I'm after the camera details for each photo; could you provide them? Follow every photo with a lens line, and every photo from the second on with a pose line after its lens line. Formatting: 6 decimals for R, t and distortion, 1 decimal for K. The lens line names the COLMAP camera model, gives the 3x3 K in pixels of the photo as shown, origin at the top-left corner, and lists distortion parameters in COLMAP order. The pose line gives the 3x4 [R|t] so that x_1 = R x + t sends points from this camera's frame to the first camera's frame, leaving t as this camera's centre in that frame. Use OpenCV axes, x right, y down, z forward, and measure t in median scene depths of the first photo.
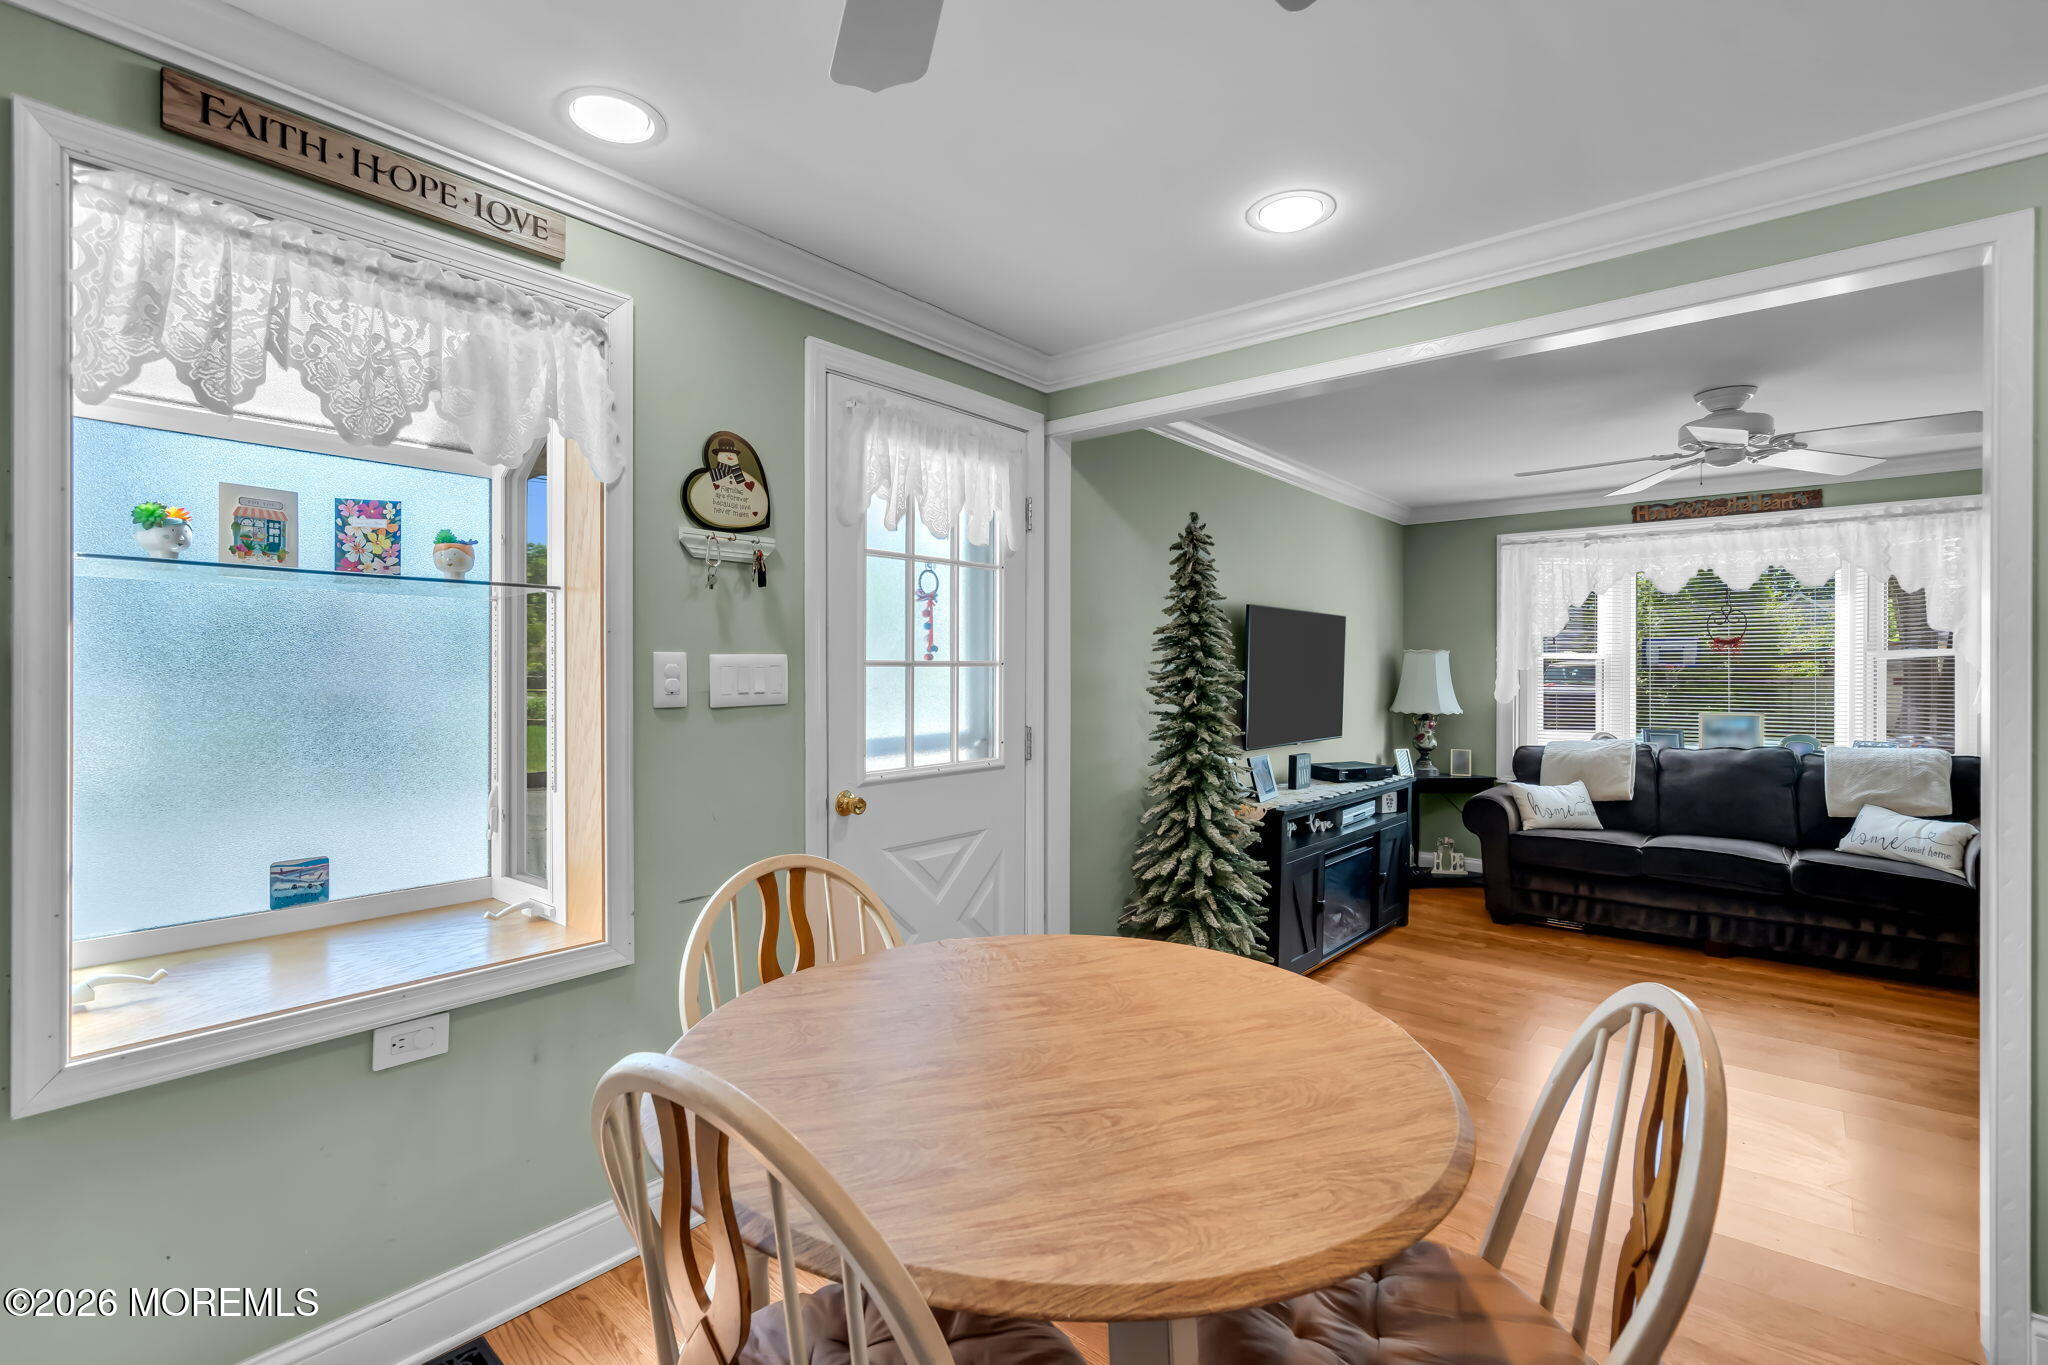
lens RADIAL K [[926.4, 0, 1009.7], [0, 926.4, 676.2], [0, 0, 1]] dist [0.001943, 0.000636]
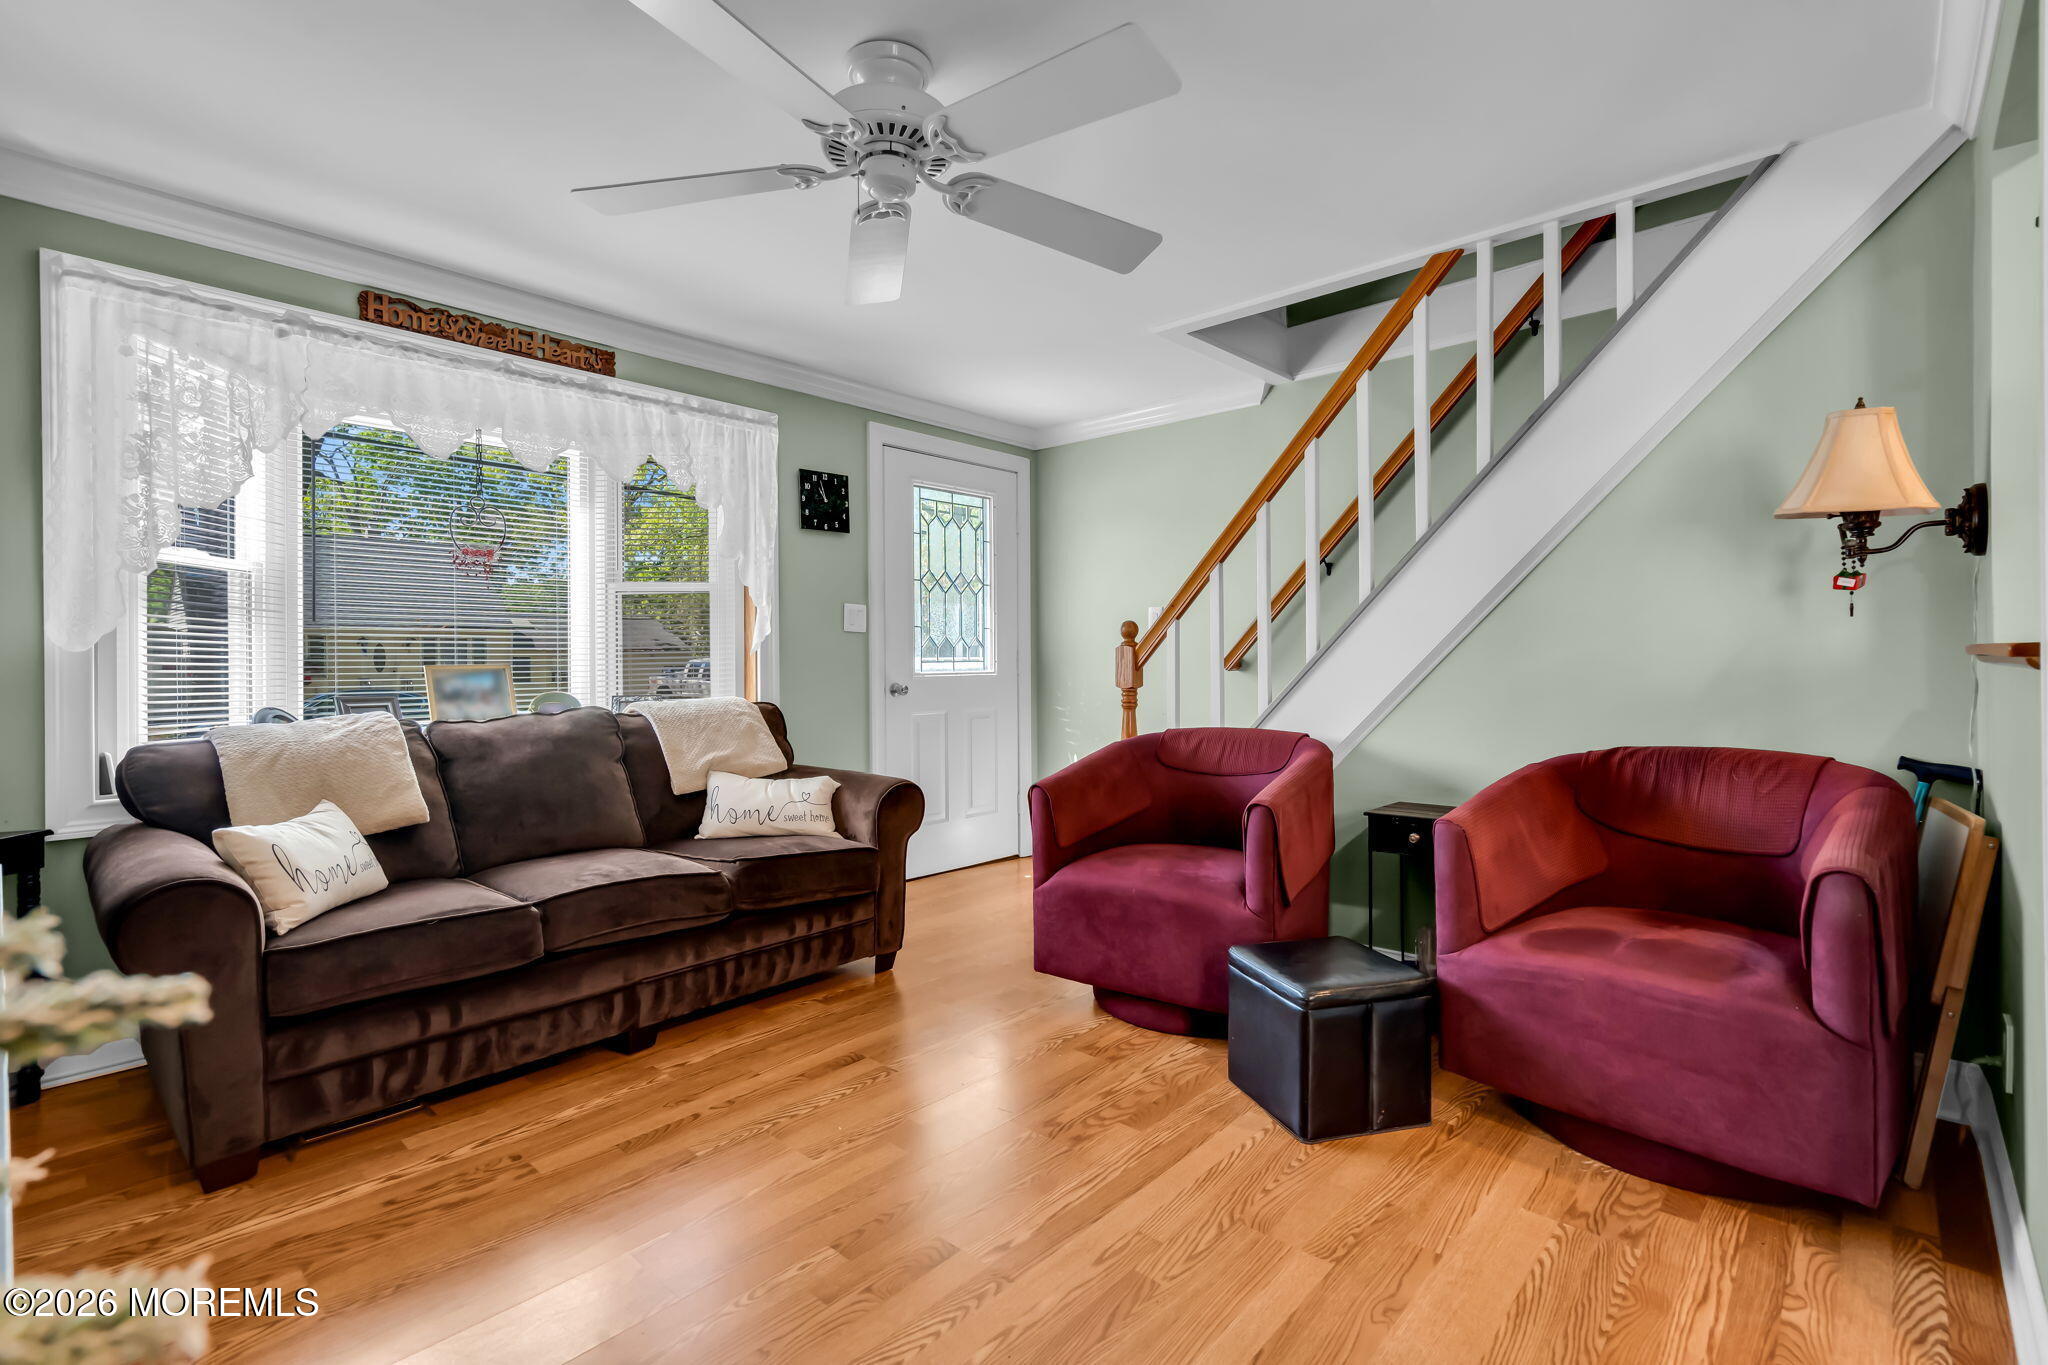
lens RADIAL K [[960.1, 0, 1014.2], [0, 960.1, 663.3], [0, 0, 1]] dist [0.015181, 0.000561]
pose [[0.040533, -0.003596, 0.999172, 0.129430], [0.009375, 0.999951, 0.003219, 0.045379], [-0.999134, 0.009237, 0.040565, 0.673734]]
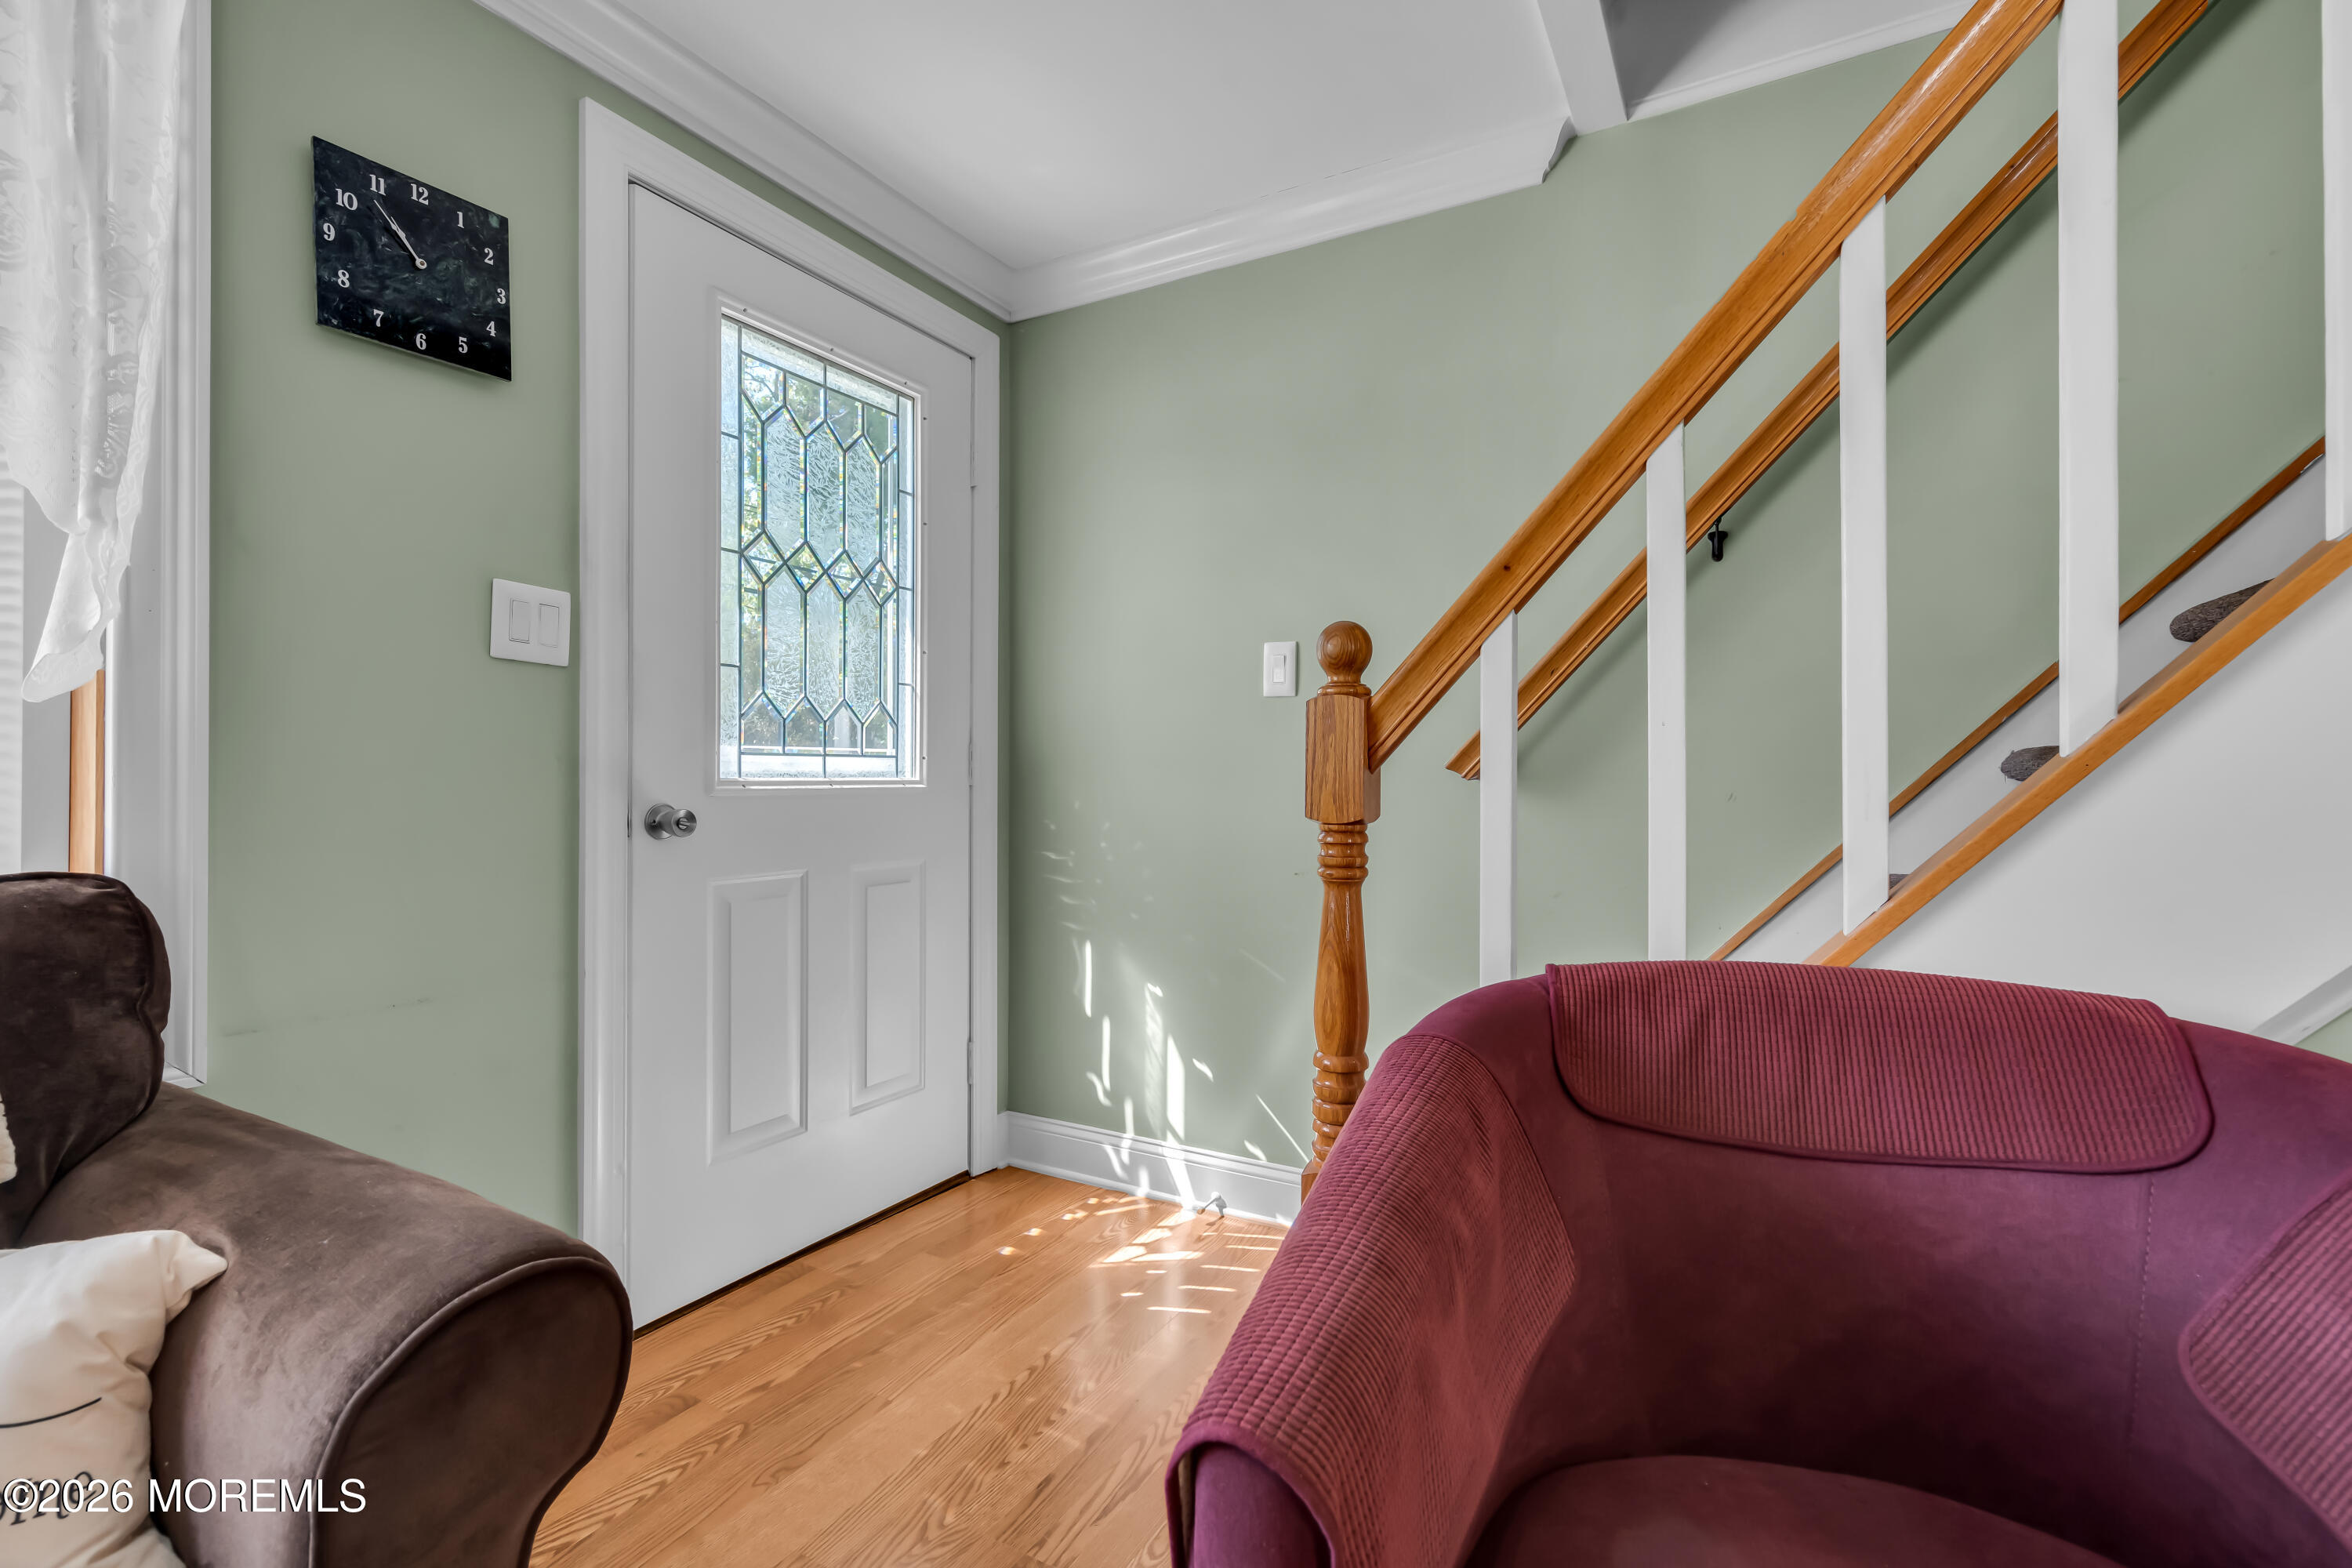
lens RADIAL K [[1063.9, 0, 1159.6], [0, 1063.9, 776.8], [0, 0, 1]] dist [0.001943, 0.000636]
pose [[-0.171946, 0.000185, 0.985106, 0.658886], [0.000263, 1.000000, -0.000142, 0.056882], [-0.985106, 0.000234, -0.171946, 0.713688]]
